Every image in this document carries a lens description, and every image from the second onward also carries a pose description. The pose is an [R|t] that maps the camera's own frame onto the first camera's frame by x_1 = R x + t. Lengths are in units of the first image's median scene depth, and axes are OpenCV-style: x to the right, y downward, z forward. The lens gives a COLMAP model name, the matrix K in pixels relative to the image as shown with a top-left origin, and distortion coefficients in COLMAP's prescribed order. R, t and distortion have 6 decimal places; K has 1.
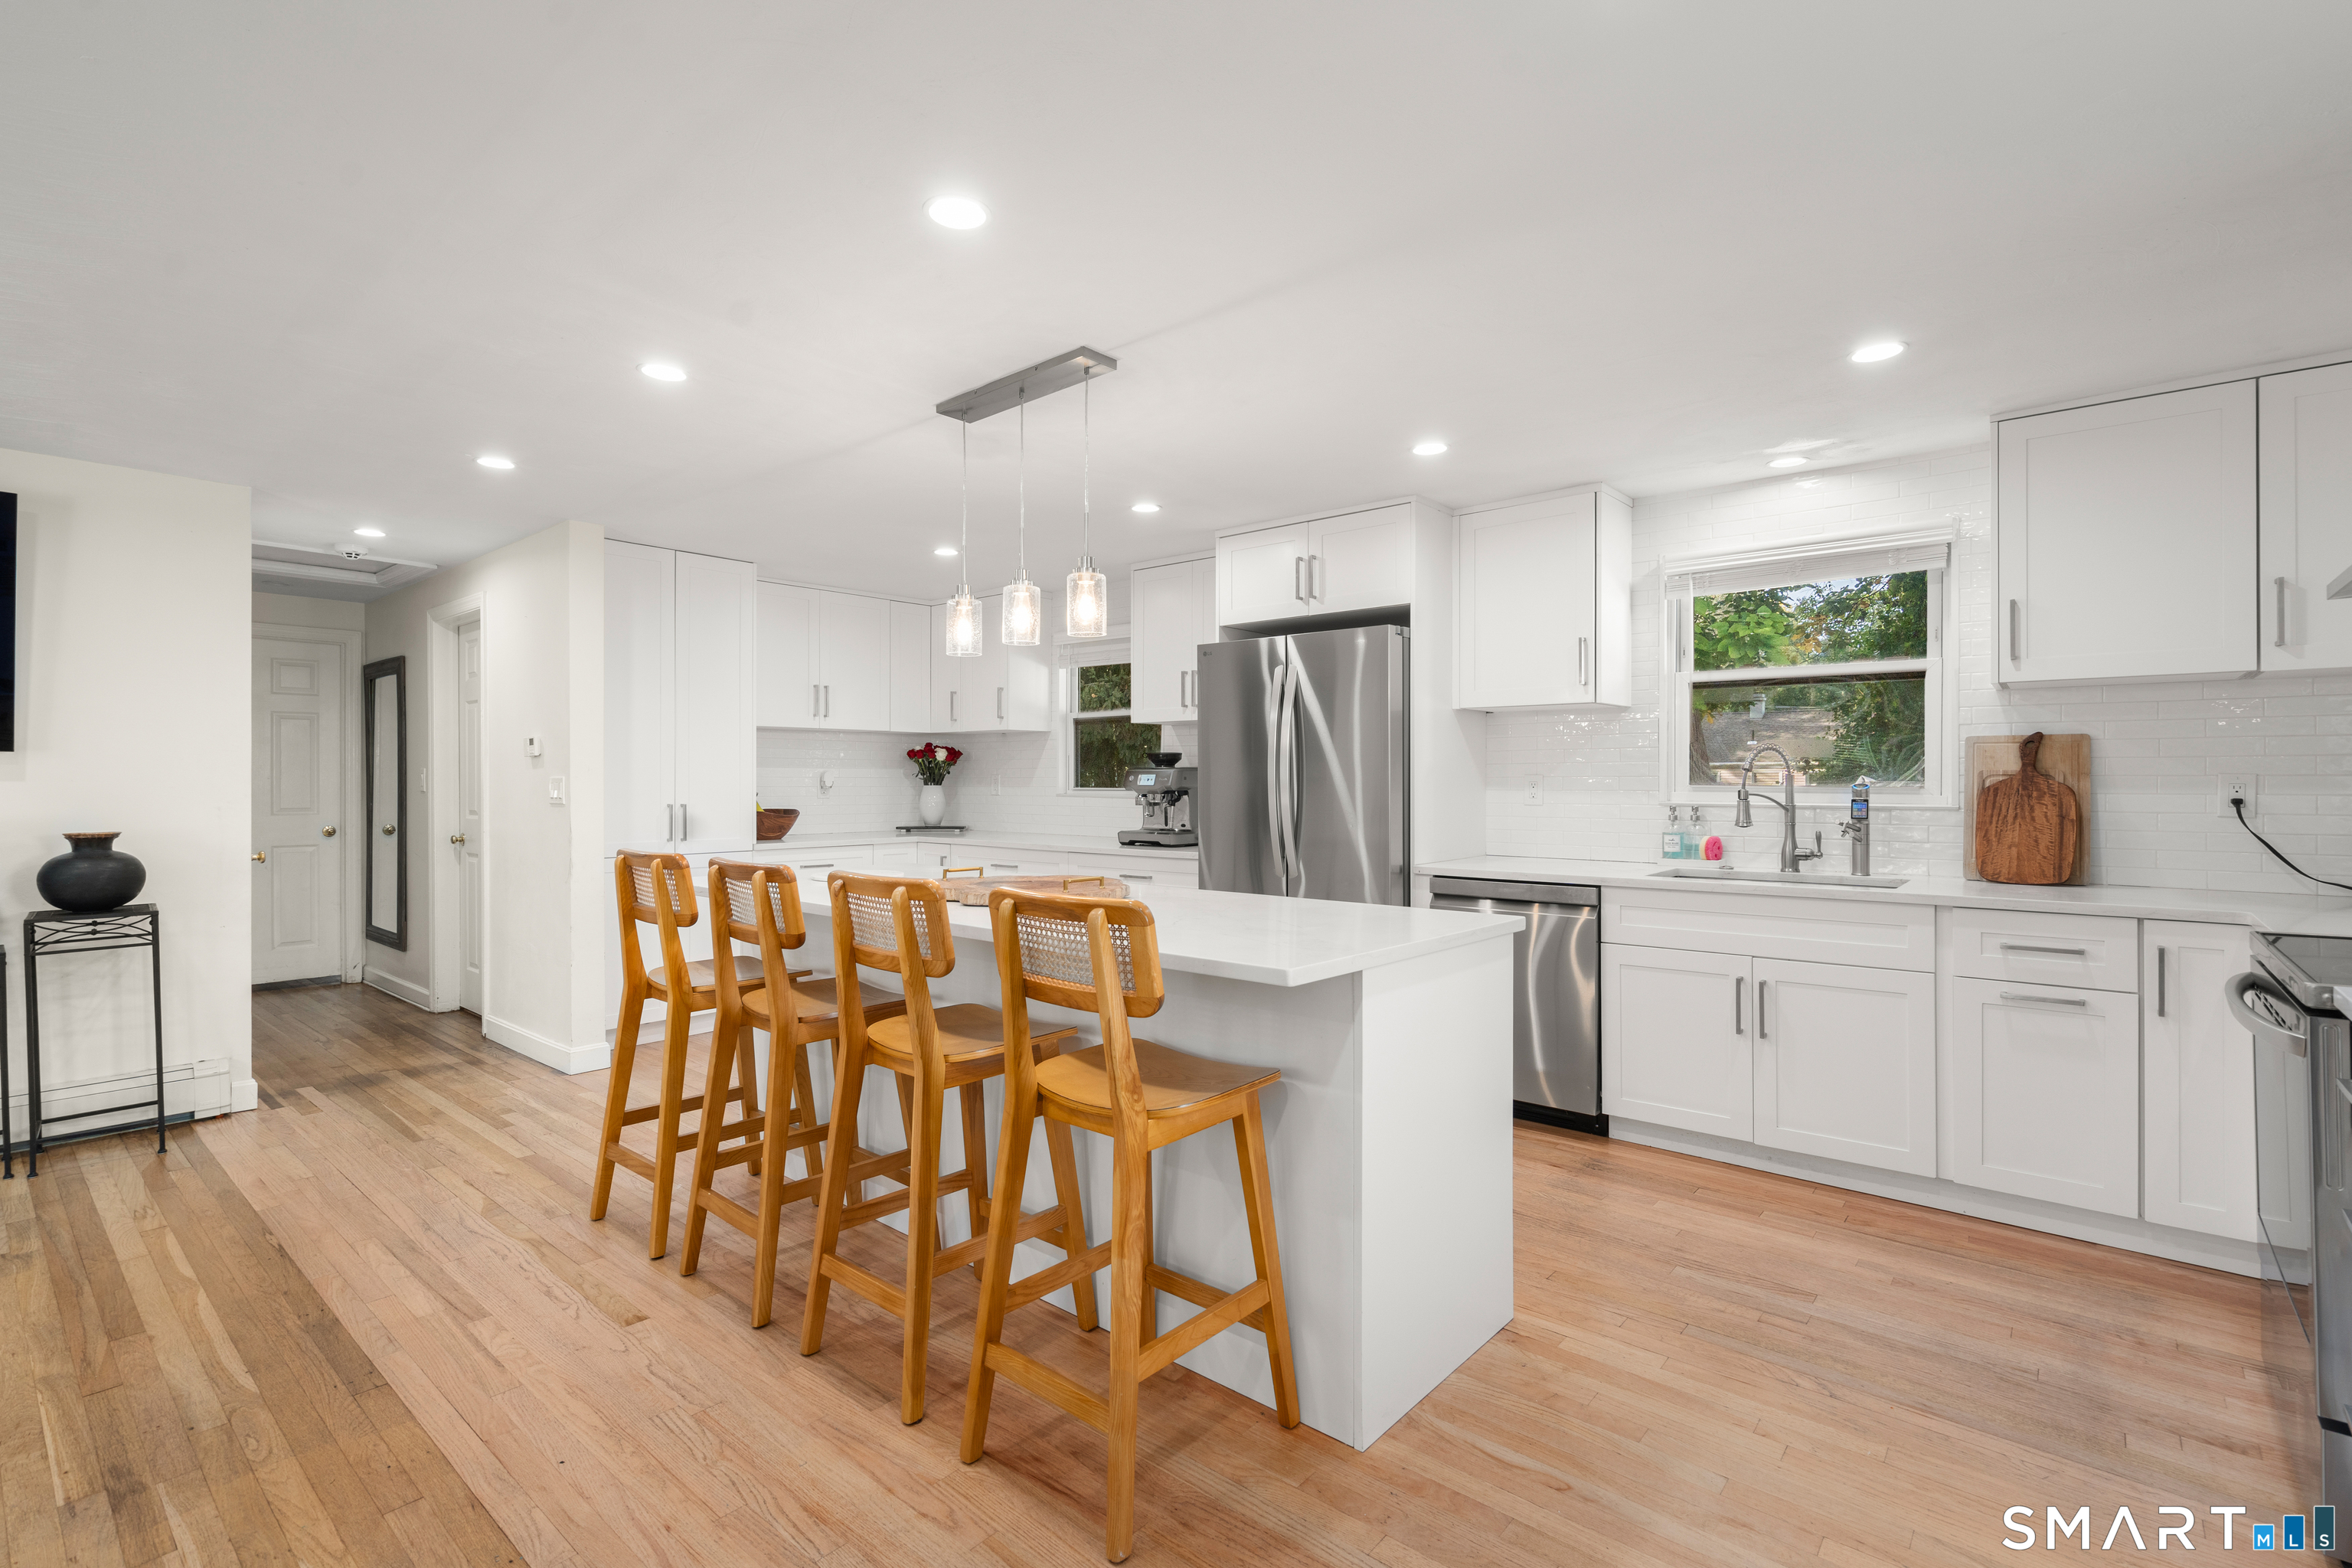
lens RADIAL K [[1068.0, 0, 1171.3], [0, 1068.0, 781.2], [0, 0, 1]] dist [-0.002591, 0.000245]
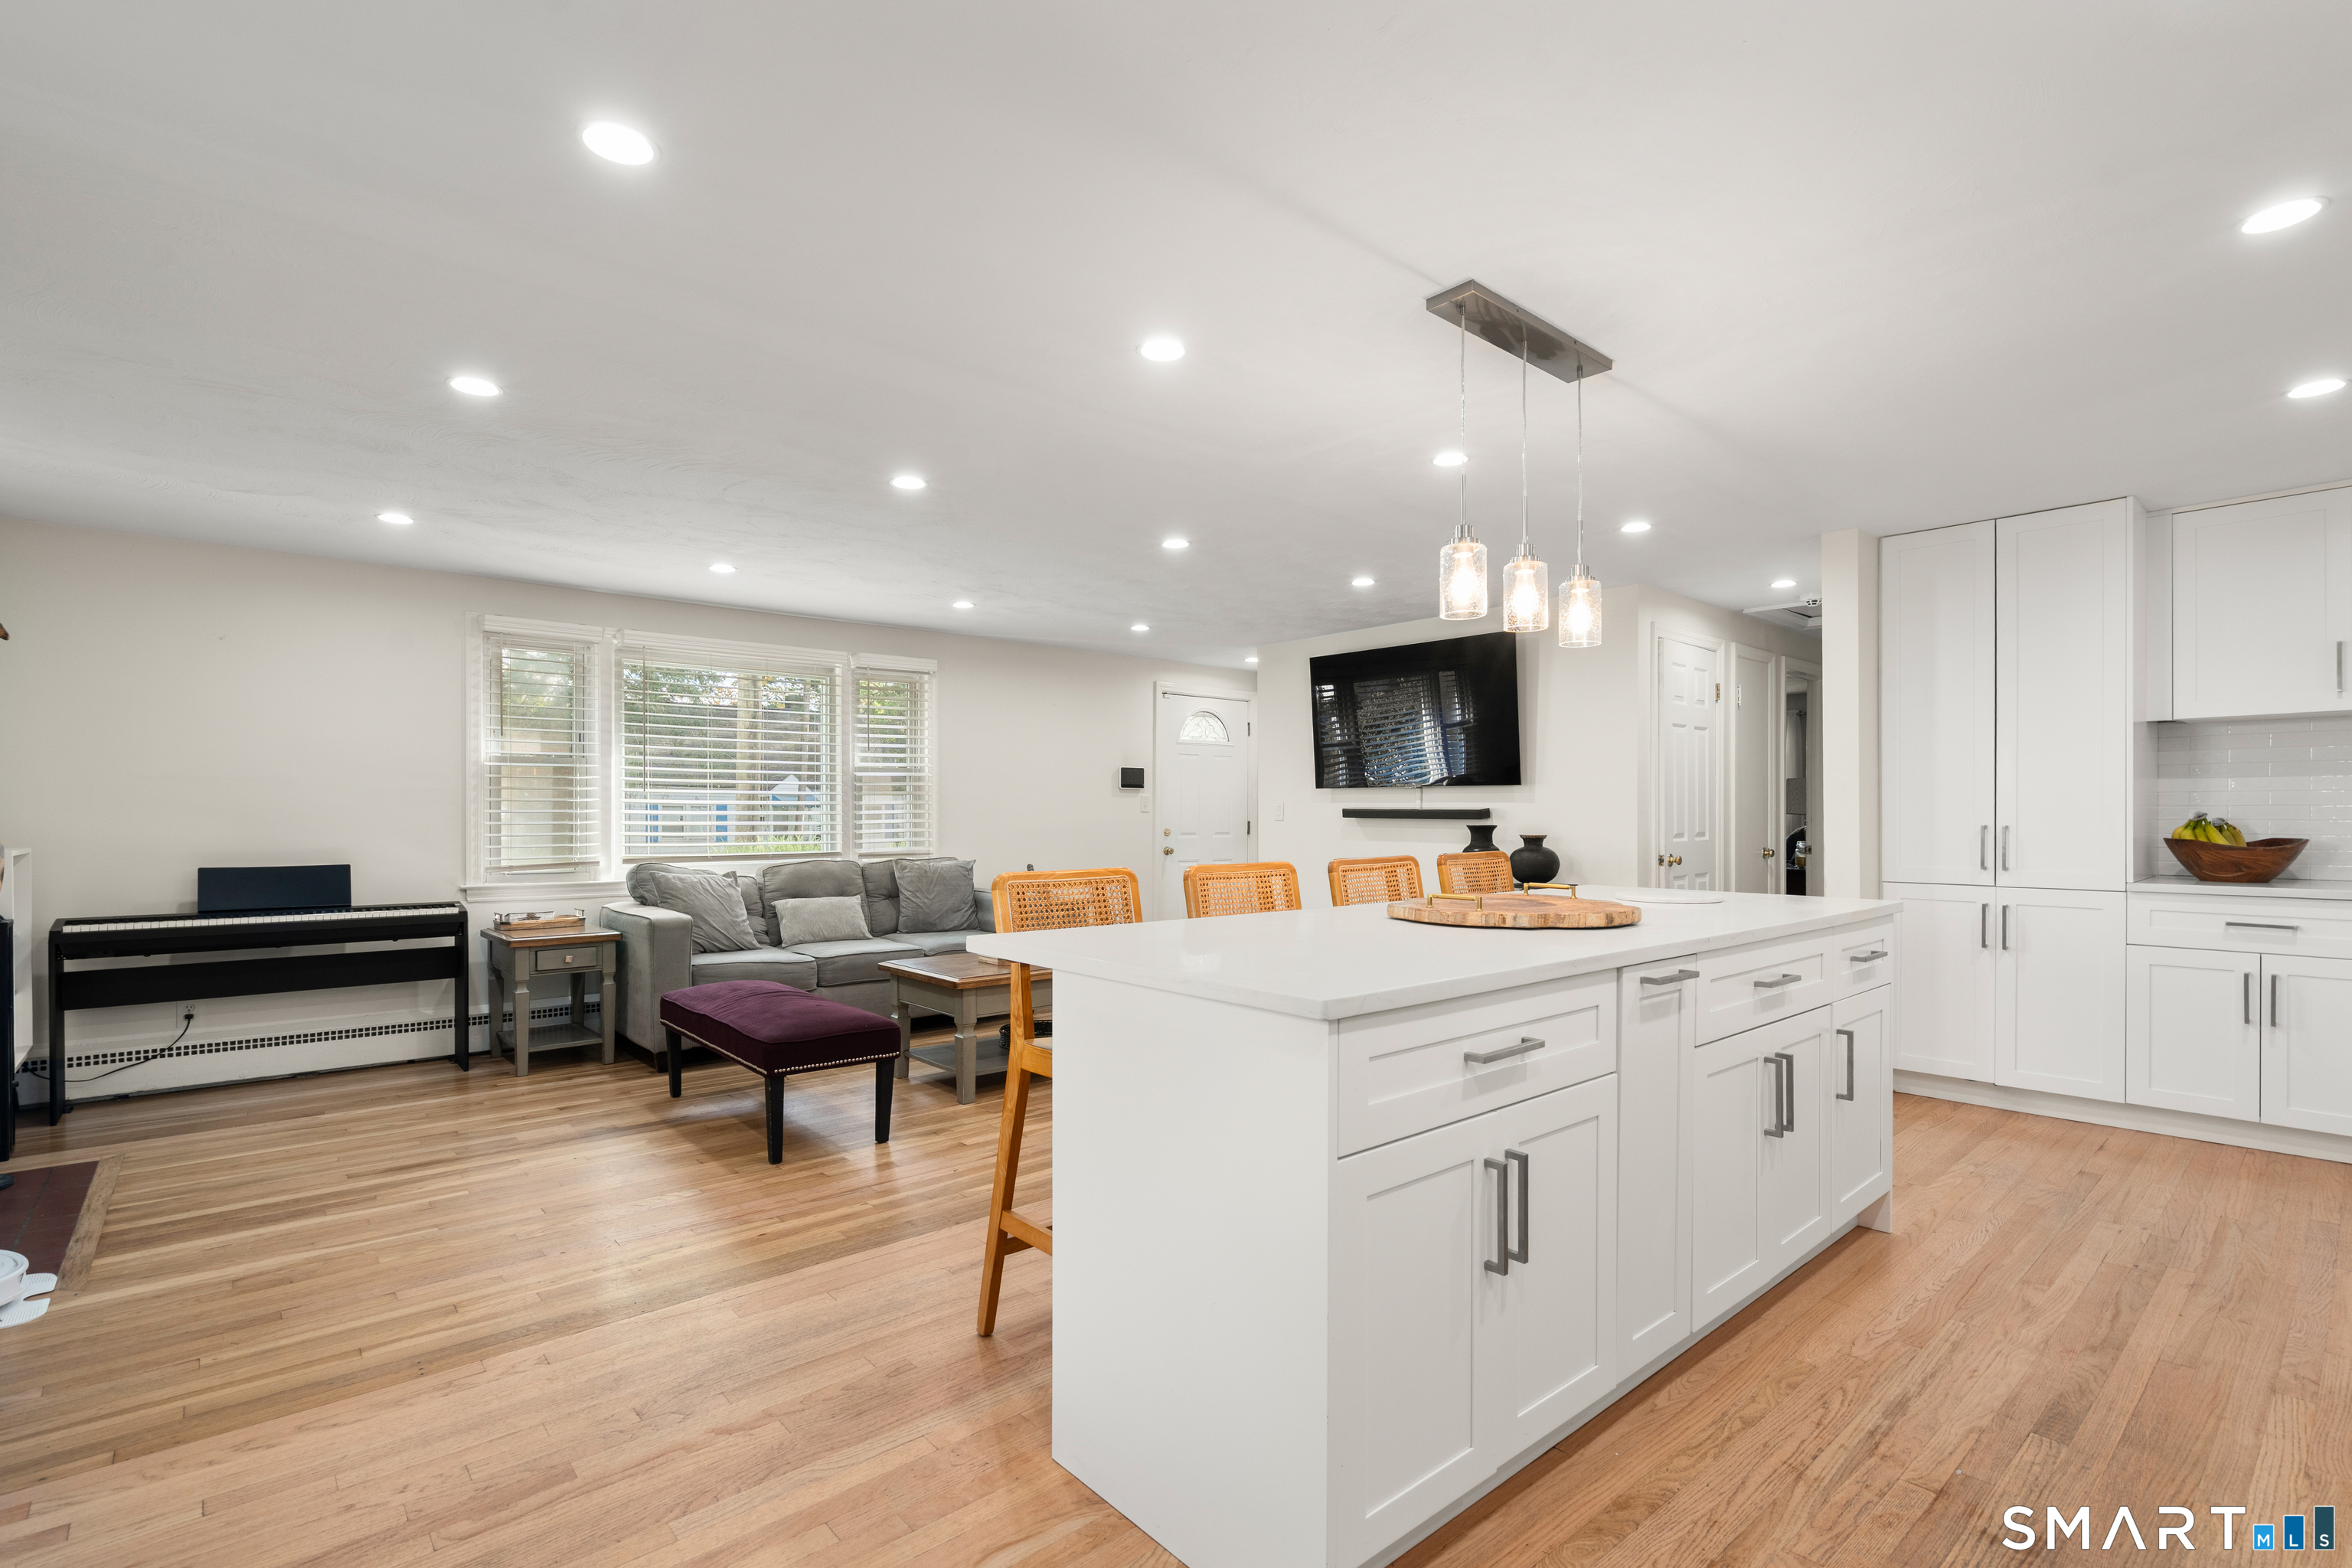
lens RADIAL K [[1082.4, 0, 1190.0], [0, 1082.4, 816.5], [0, 0, 1]] dist [0.000827, -0.000171]
pose [[-0.128403, 0.001563, -0.991721, 0.646841], [0.000314, 0.999999, 0.001535, 0.018884], [0.991722, -0.000114, -0.128403, 0.701092]]
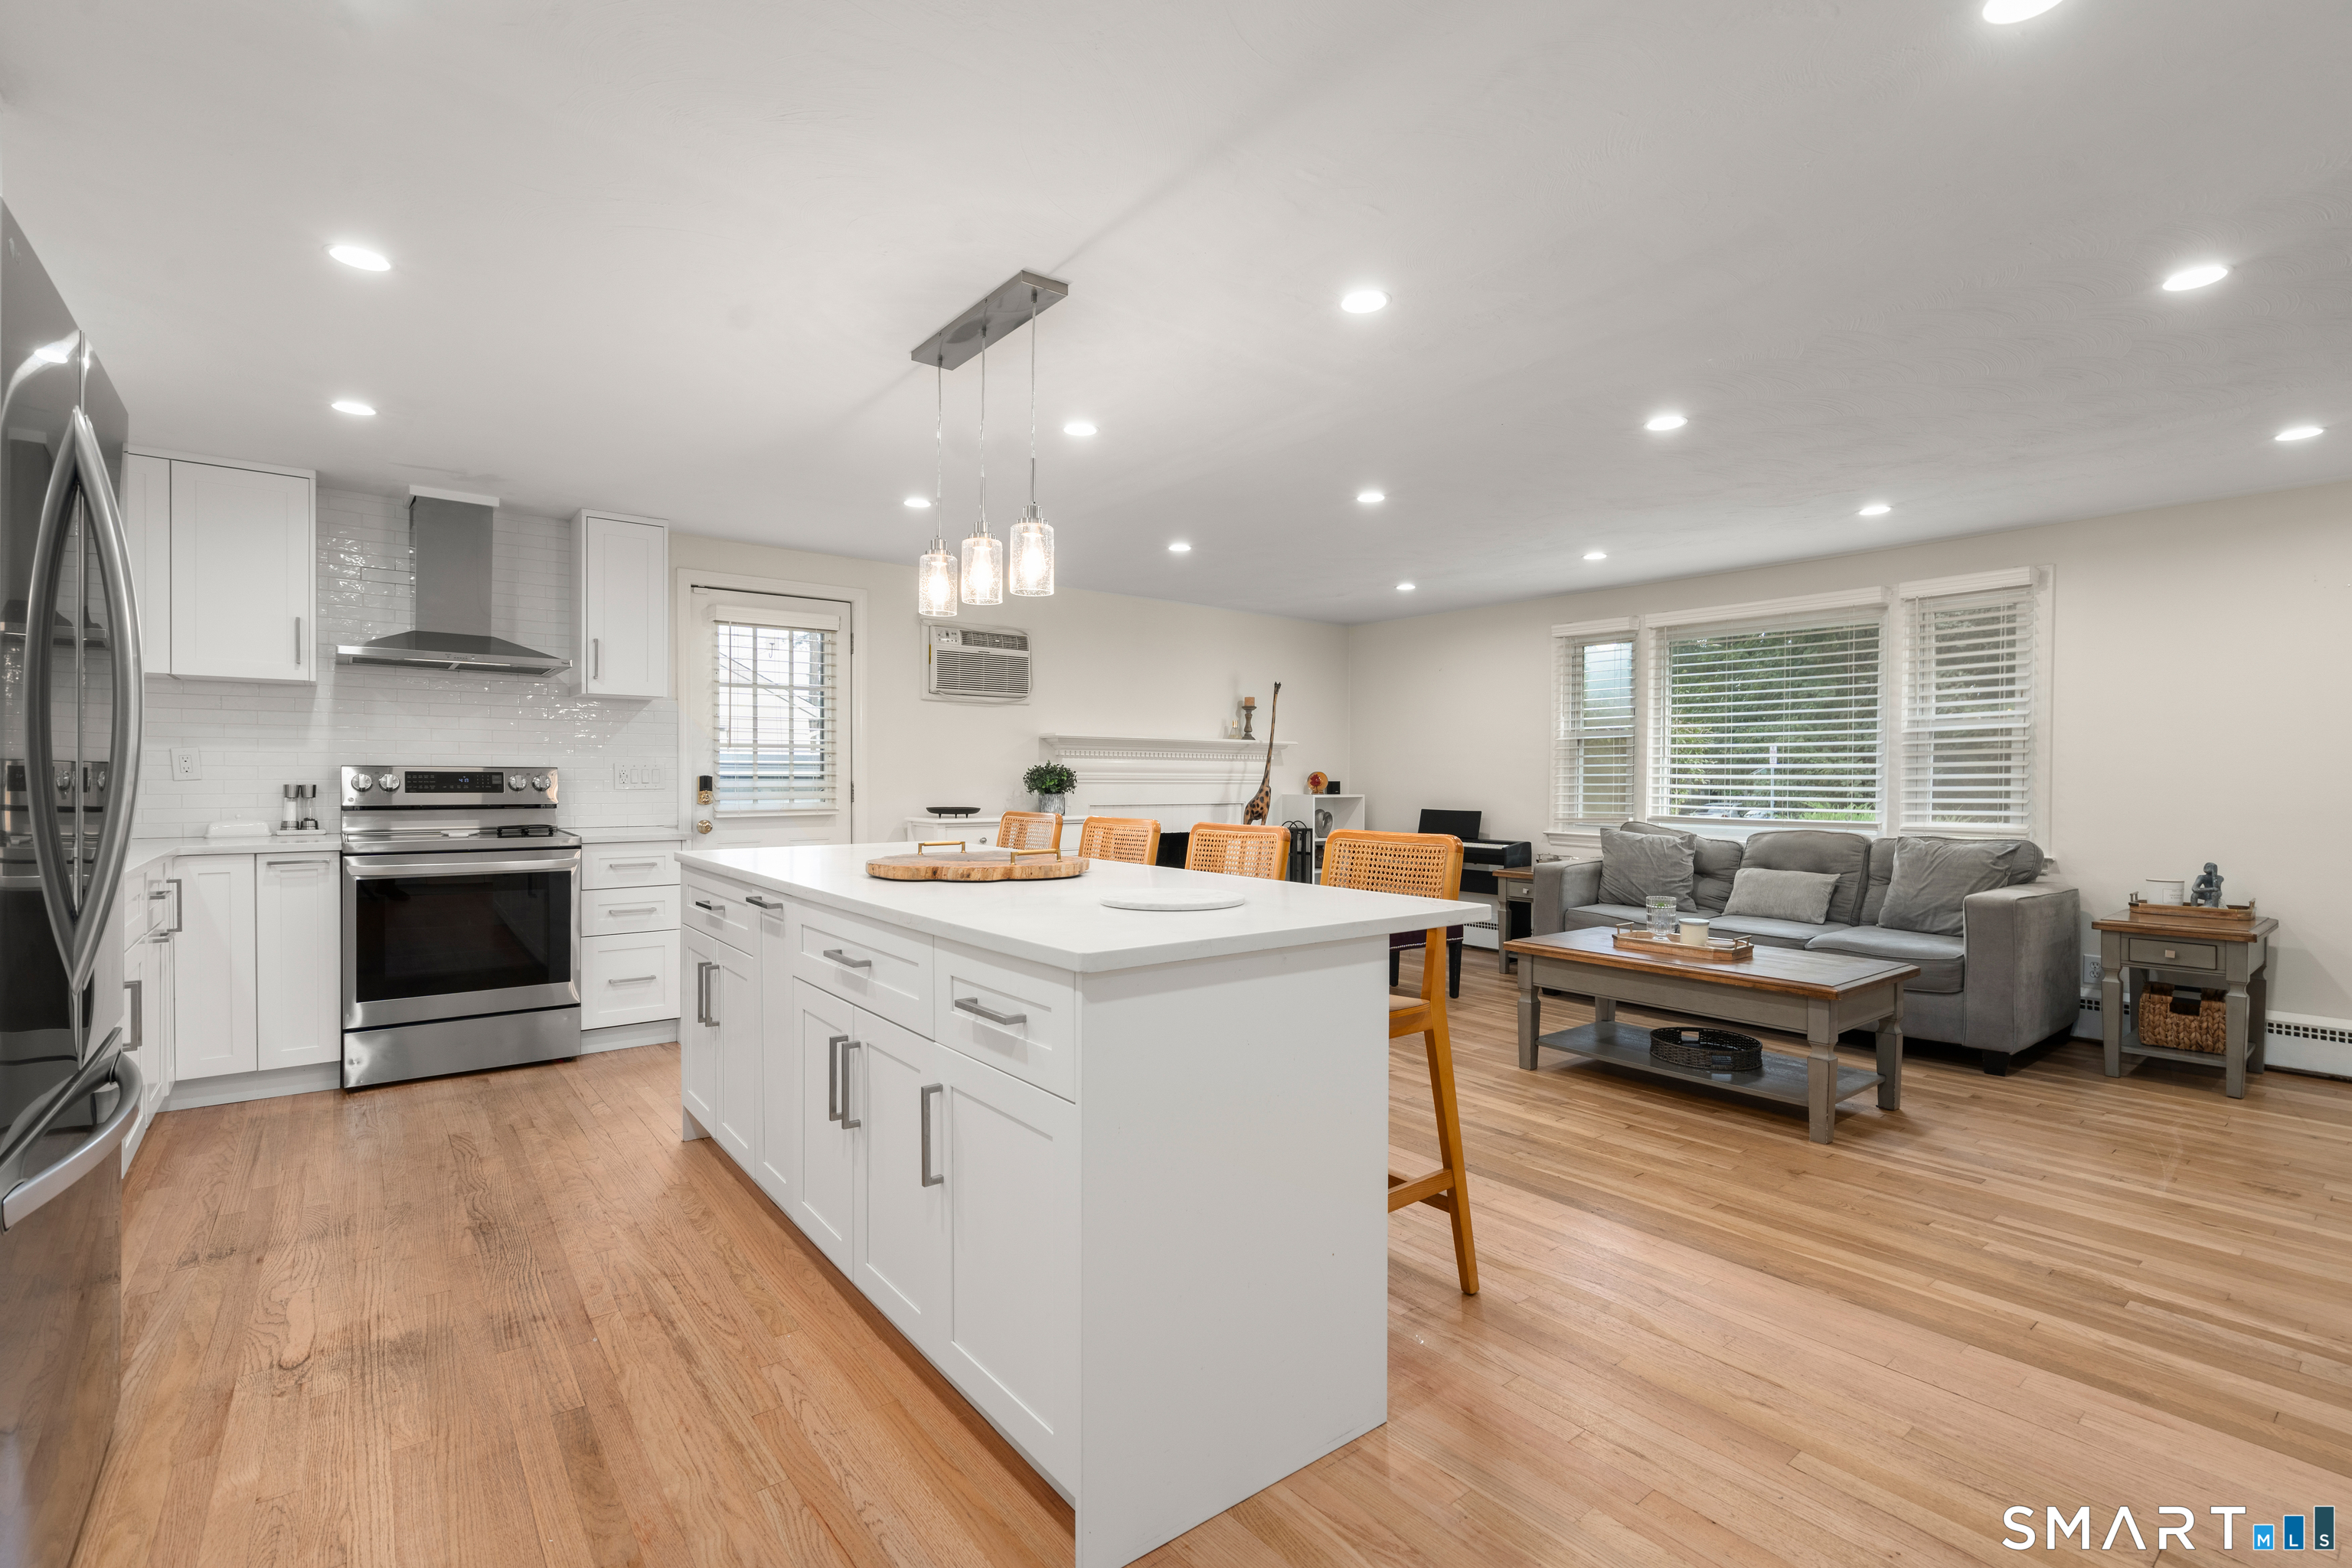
lens RADIAL K [[1069.0, 0, 1176.6], [0, 1069.0, 791.4], [0, 0, 1]] dist [-0.002000, 0.000255]
pose [[-0.981391, -0.007722, 0.191865, -0.404117], [-0.005115, 0.999888, 0.014076, 0.017733], [-0.191952, 0.012832, -0.981320, 1.567058]]
